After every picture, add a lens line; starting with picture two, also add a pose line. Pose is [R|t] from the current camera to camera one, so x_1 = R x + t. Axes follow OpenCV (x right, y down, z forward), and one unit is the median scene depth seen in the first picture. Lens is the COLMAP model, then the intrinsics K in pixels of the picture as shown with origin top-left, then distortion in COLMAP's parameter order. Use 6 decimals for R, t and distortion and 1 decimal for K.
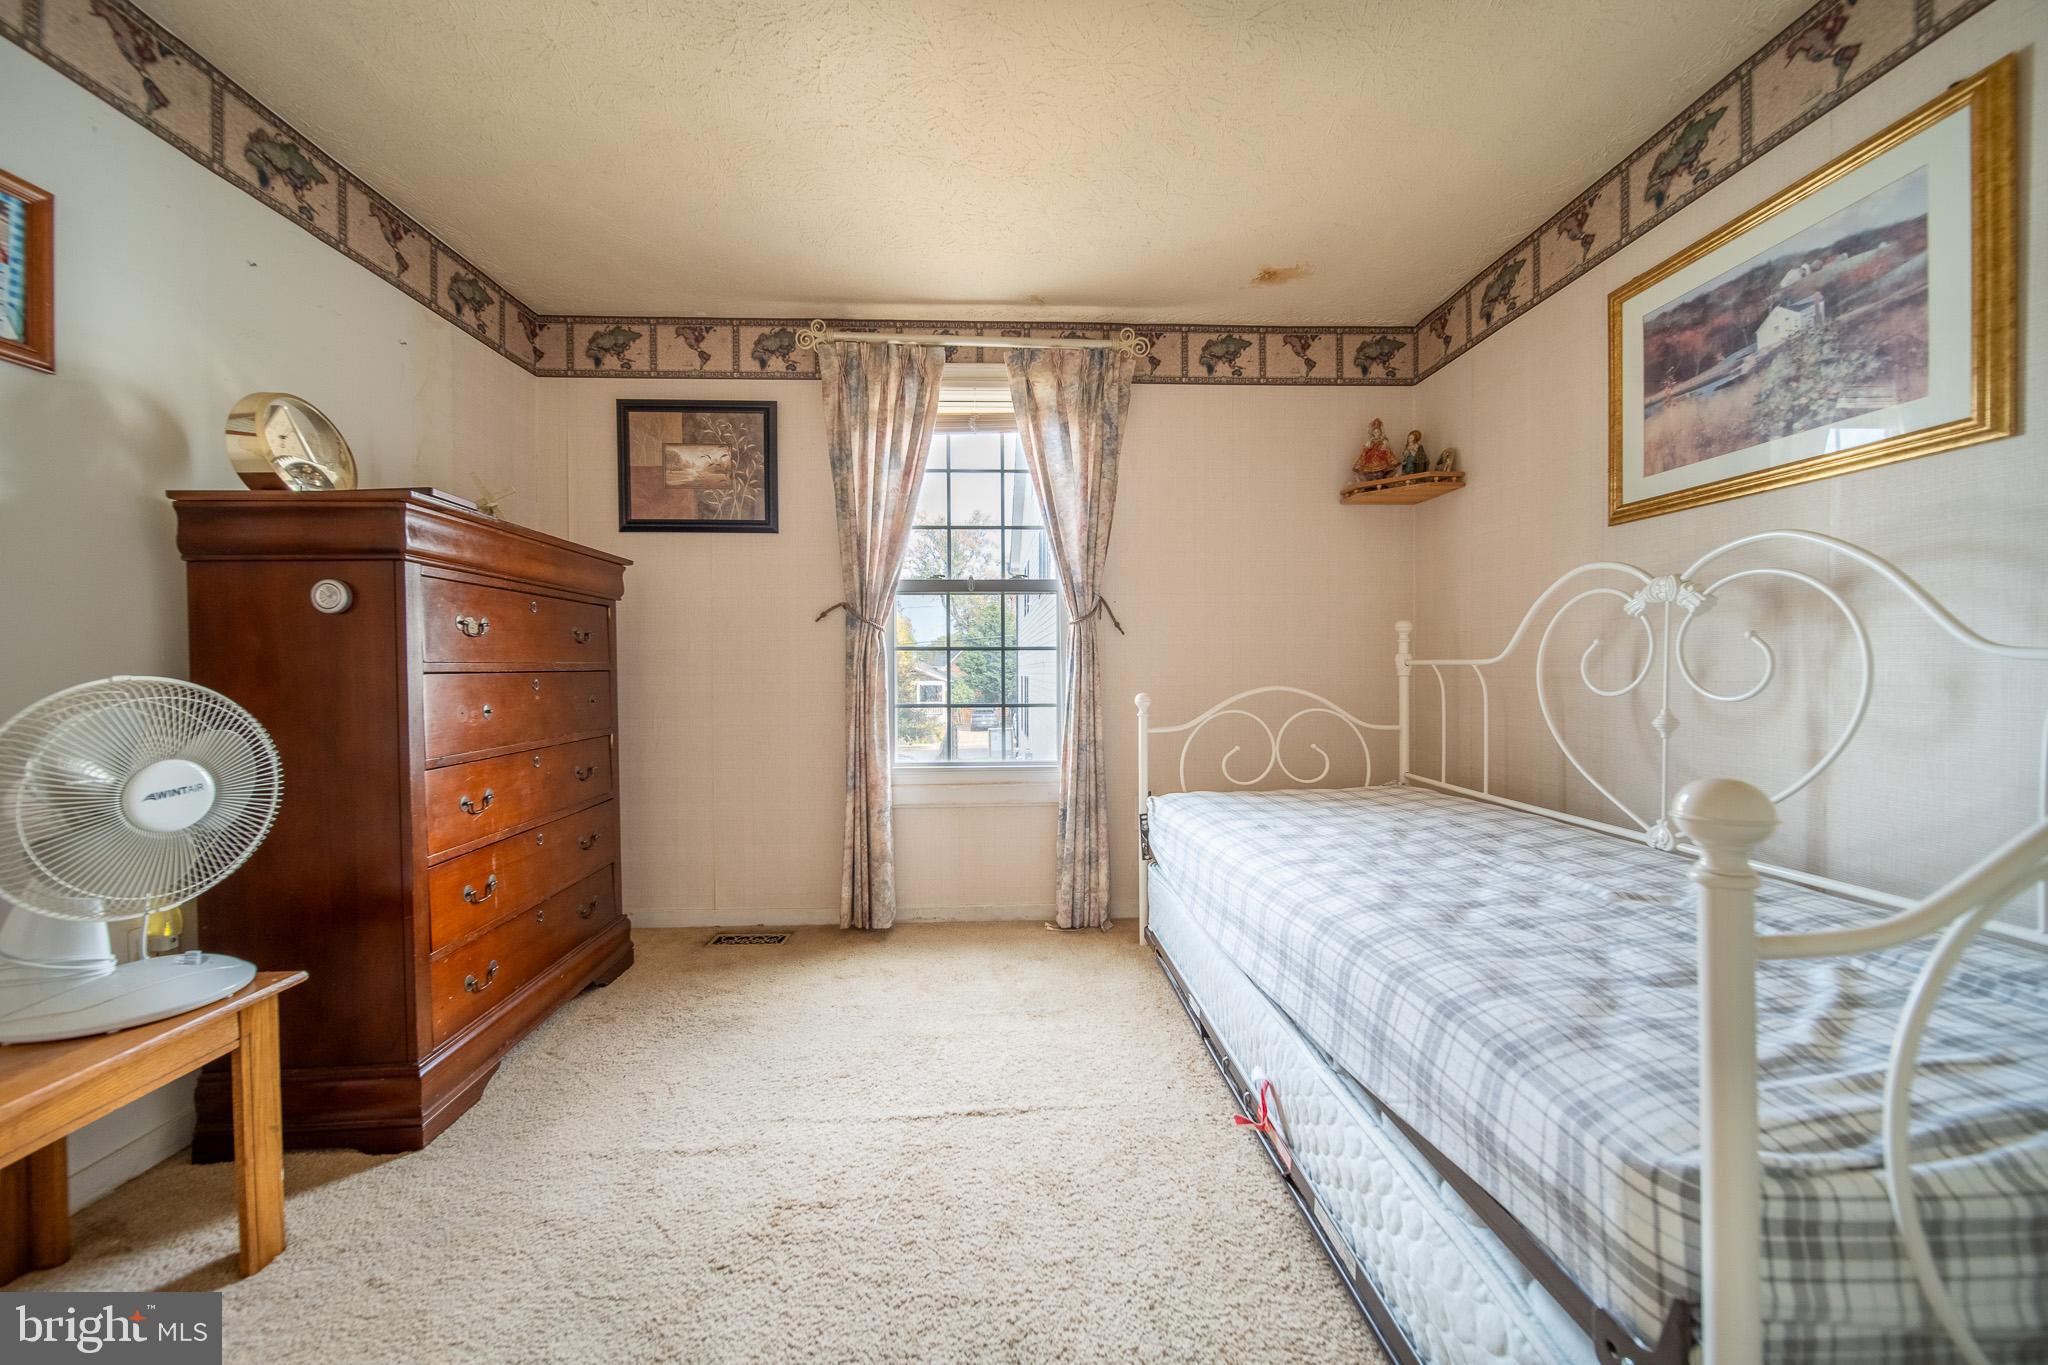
lens RADIAL K [[714.5, 0, 1019.7], [0, 714.5, 677.7], [0, 0, 1]] dist [0.002398, -0.002684]
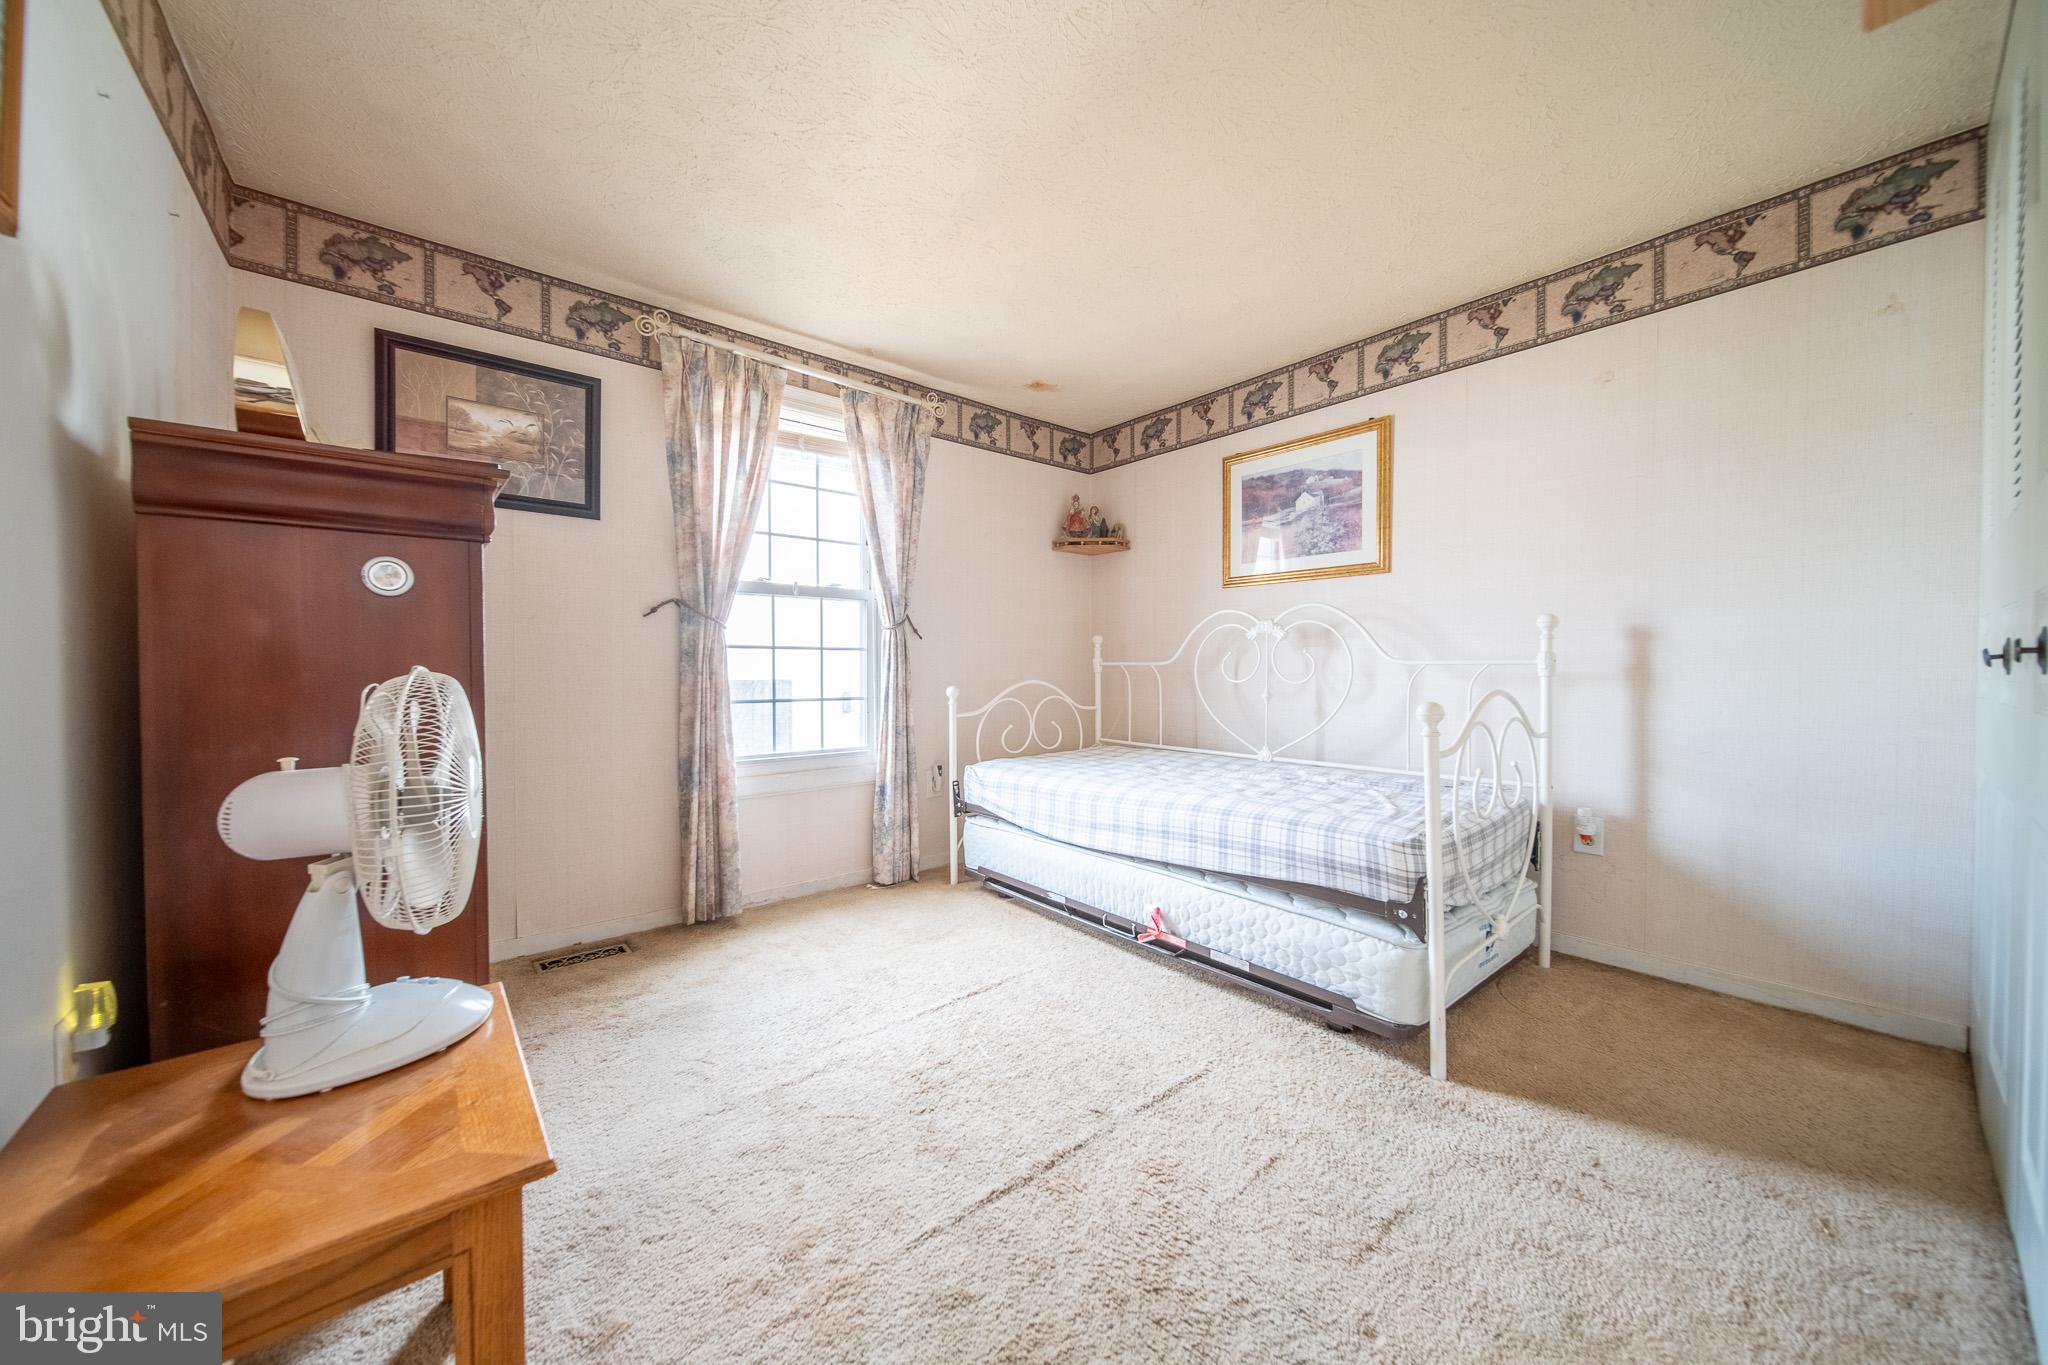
lens RADIAL K [[714.5, 0, 1019.7], [0, 714.5, 677.7], [0, 0, 1]] dist [0.002398, -0.002684]
pose [[0.794072, -0.003884, 0.607811, -0.485559], [0.003908, 0.999992, 0.001284, 0.005316], [-0.607811, 0.001355, 0.794081, -0.078597]]
